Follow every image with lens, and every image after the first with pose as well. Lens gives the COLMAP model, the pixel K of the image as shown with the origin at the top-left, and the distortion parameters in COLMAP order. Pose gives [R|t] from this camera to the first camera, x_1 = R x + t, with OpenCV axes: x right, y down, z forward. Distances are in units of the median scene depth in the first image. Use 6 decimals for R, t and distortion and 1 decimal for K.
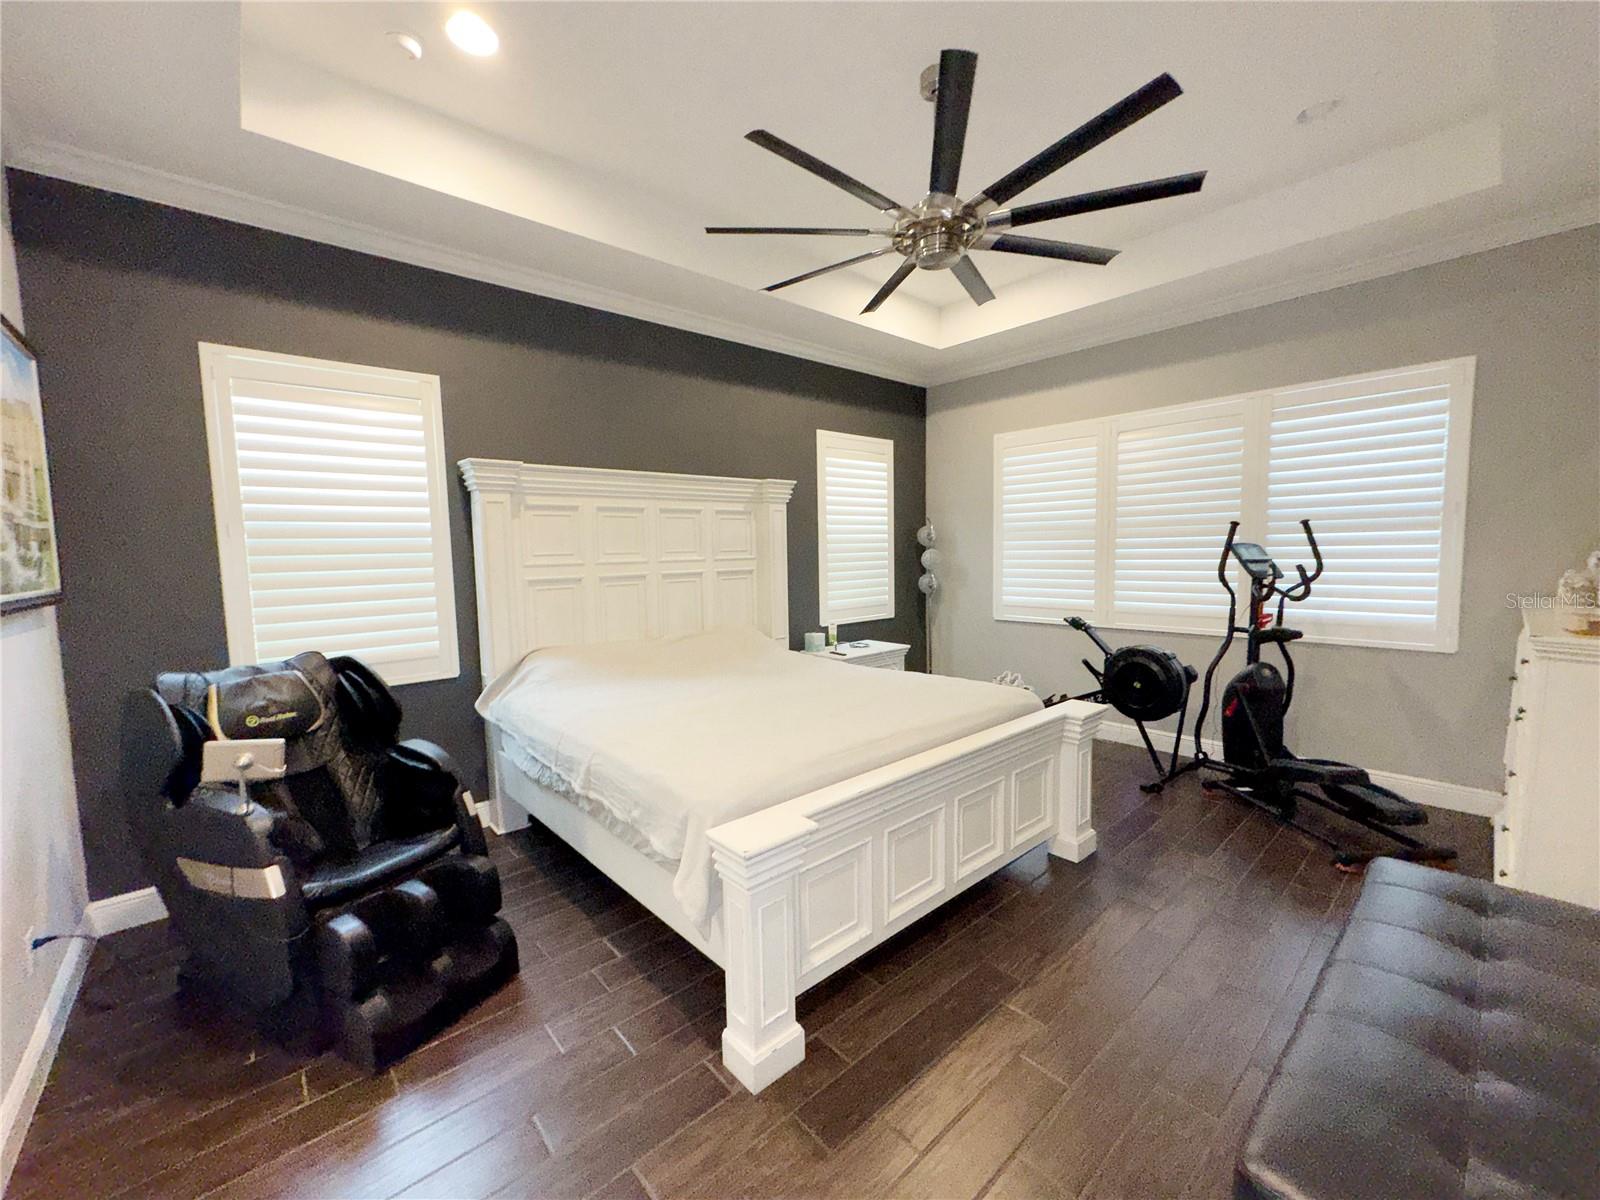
lens RADIAL K [[637.7, 0, 796.9], [0, 637.7, 598.4], [0, 0, 1]] dist [-0.003190, 0.000938]
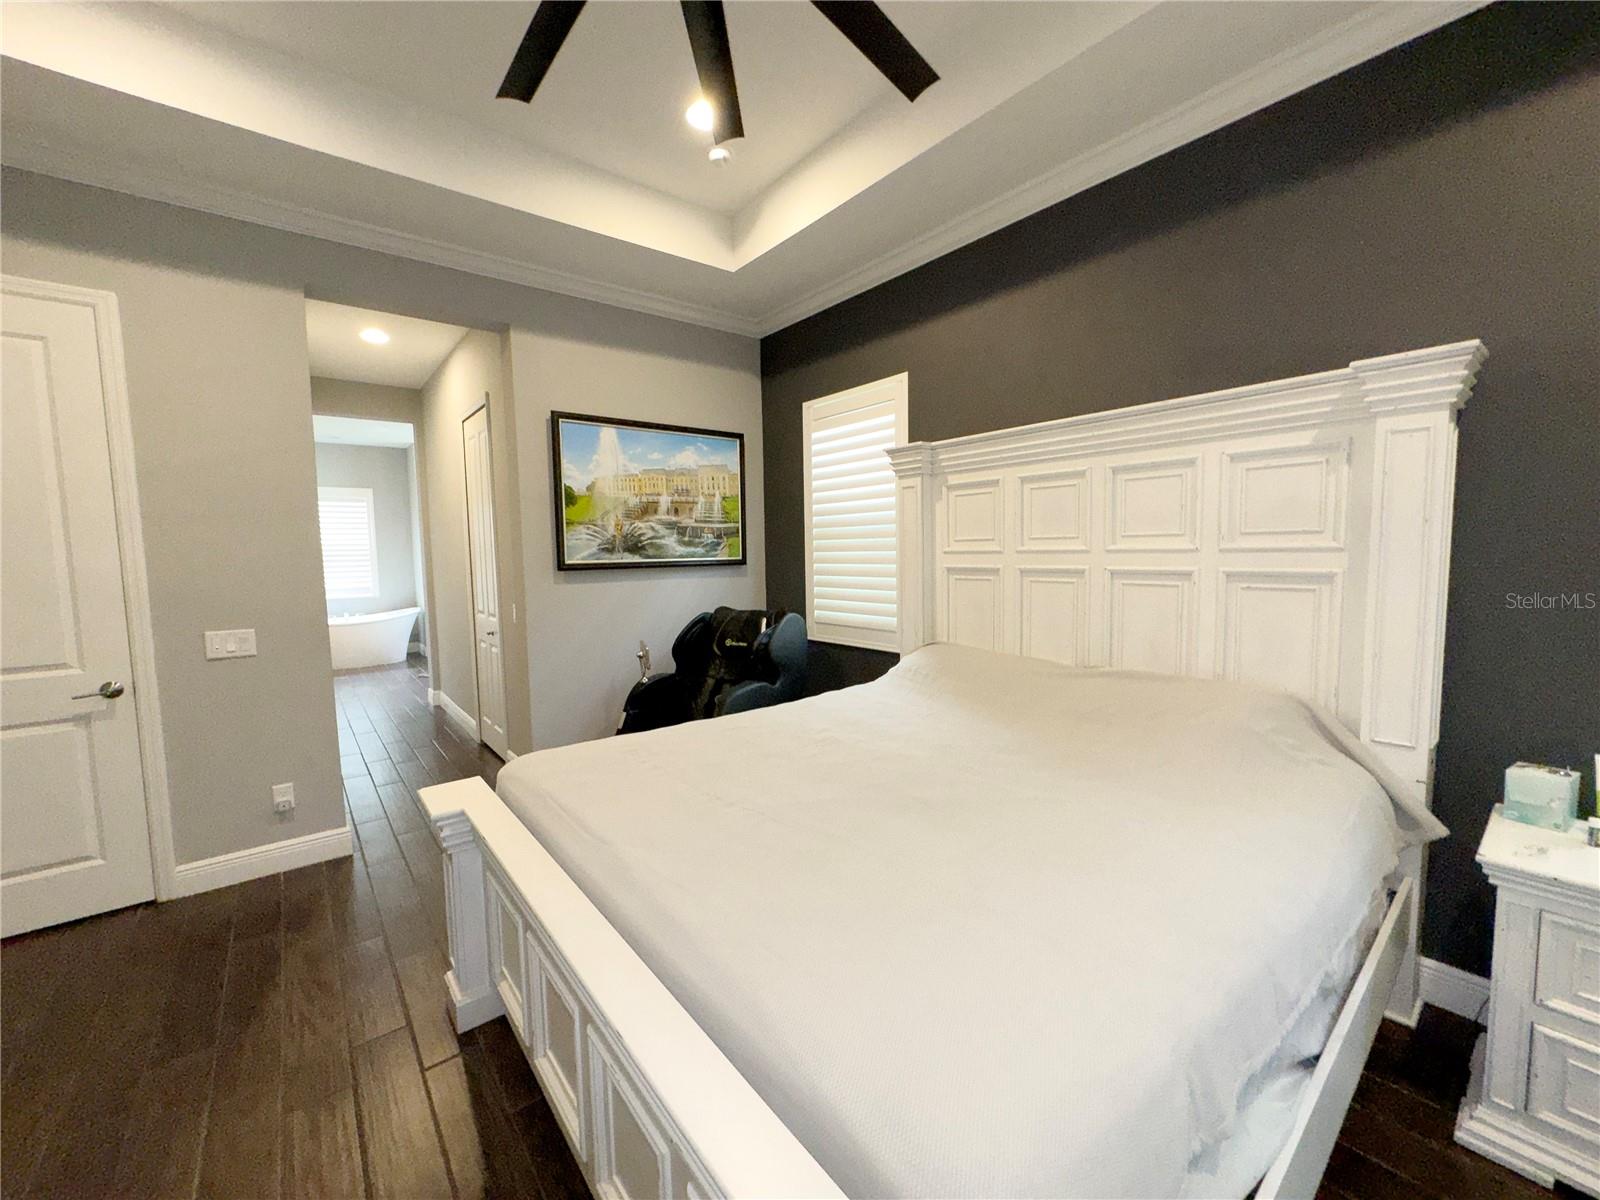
lens RADIAL K [[637.7, 0, 800.5], [0, 637.7, 605.3], [0, 0, 1]] dist [-0.003190, 0.000938]
pose [[-0.039283, 0.111317, -0.993008, 0.448019], [-0.058372, 0.991823, 0.113493, -0.058983], [0.997522, 0.062422, -0.032464, 0.725359]]
